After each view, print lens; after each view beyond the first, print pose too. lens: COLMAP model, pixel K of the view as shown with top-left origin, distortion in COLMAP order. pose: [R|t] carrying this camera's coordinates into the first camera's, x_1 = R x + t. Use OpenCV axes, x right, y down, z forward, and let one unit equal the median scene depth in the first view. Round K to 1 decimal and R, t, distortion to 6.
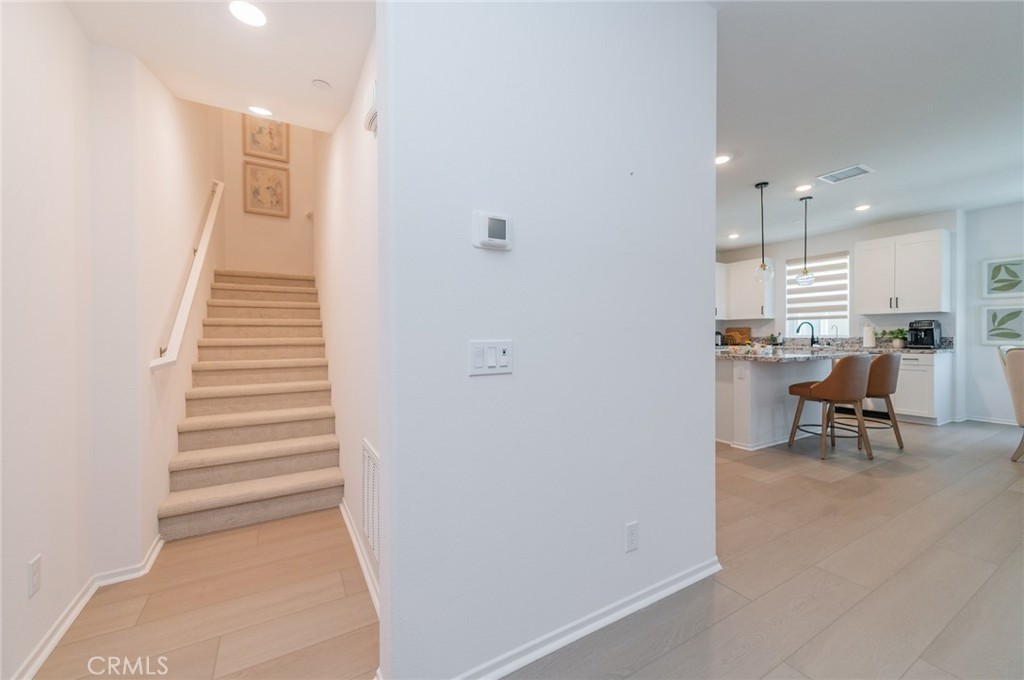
lens RADIAL K [[404.2, 0, 504.5], [0, 404.2, 342.7], [0, 0, 1]] dist [0.013180, -0.003779]
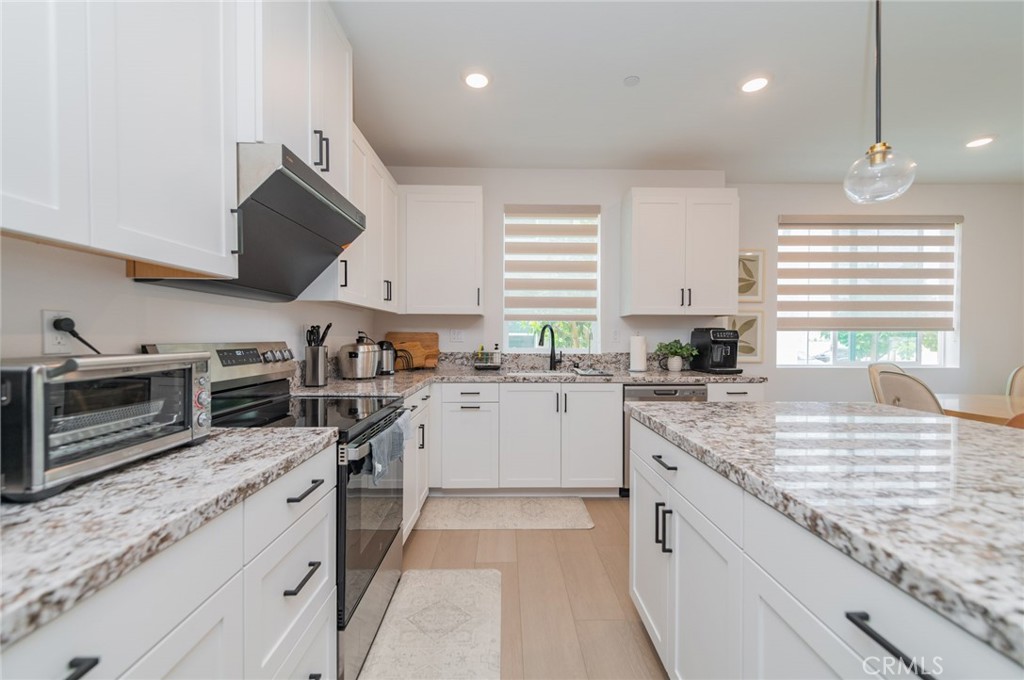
lens RADIAL K [[404.2, 0, 512.8], [0, 404.2, 343.3], [0, 0, 1]] dist [0.013180, -0.003779]
pose [[0.481602, -0.005463, 0.876373, 0.295955], [0.009284, 0.999956, 0.001131, -0.032098], [-0.876341, 0.007592, 0.481632, 0.907785]]
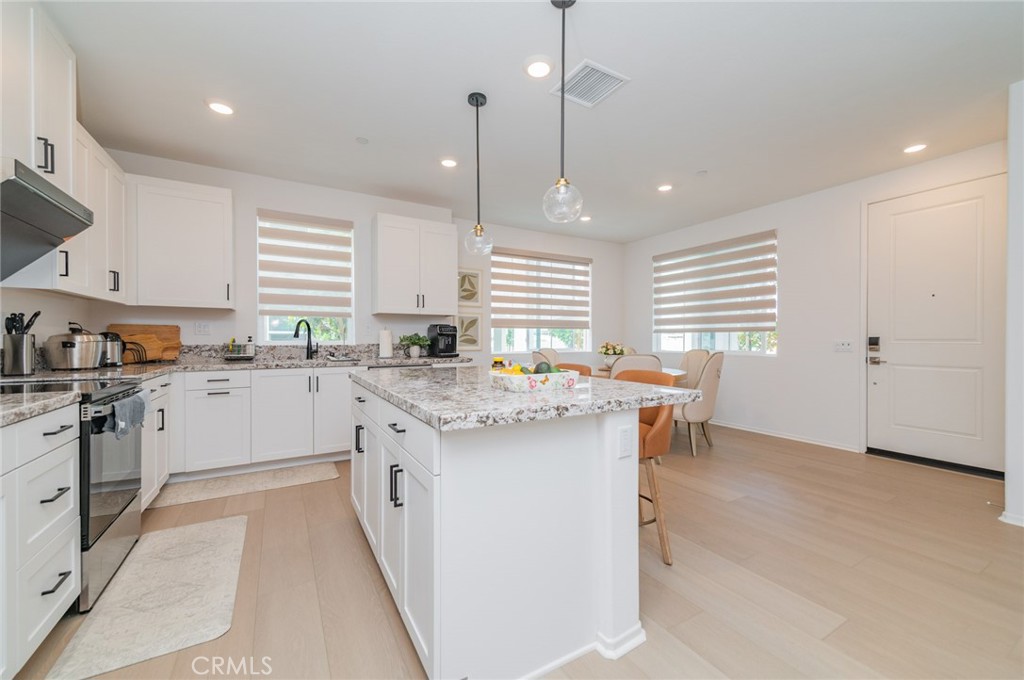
lens RADIAL K [[404.2, 0, 521.6], [0, 404.2, 341.9], [0, 0, 1]] dist [0.013180, -0.003779]
pose [[-0.018532, -0.001287, 0.999827, 0.146539], [0.017120, 0.999852, 0.001605, -0.014887], [-0.999682, 0.017146, -0.018507, 0.791111]]
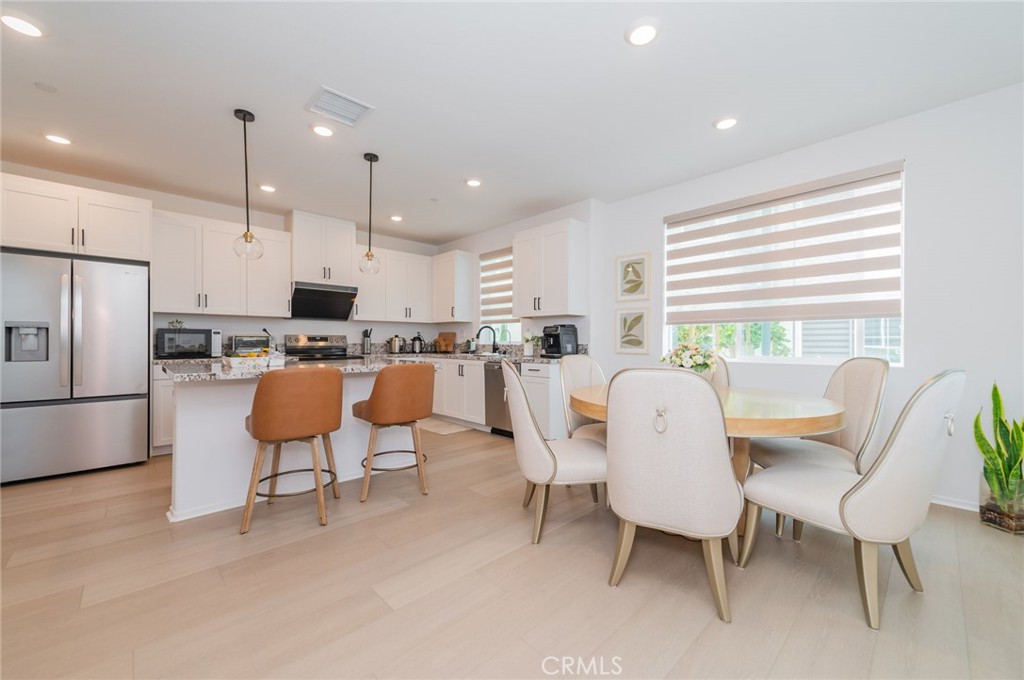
lens RADIAL K [[404.2, 0, 501.7], [0, 404.2, 343.3], [0, 0, 1]] dist [0.013180, -0.003779]
pose [[0.976295, 0.007886, 0.216299, 0.680305], [-0.004933, 0.999887, -0.014189, -0.002572], [-0.216386, 0.012786, 0.976224, 0.184659]]
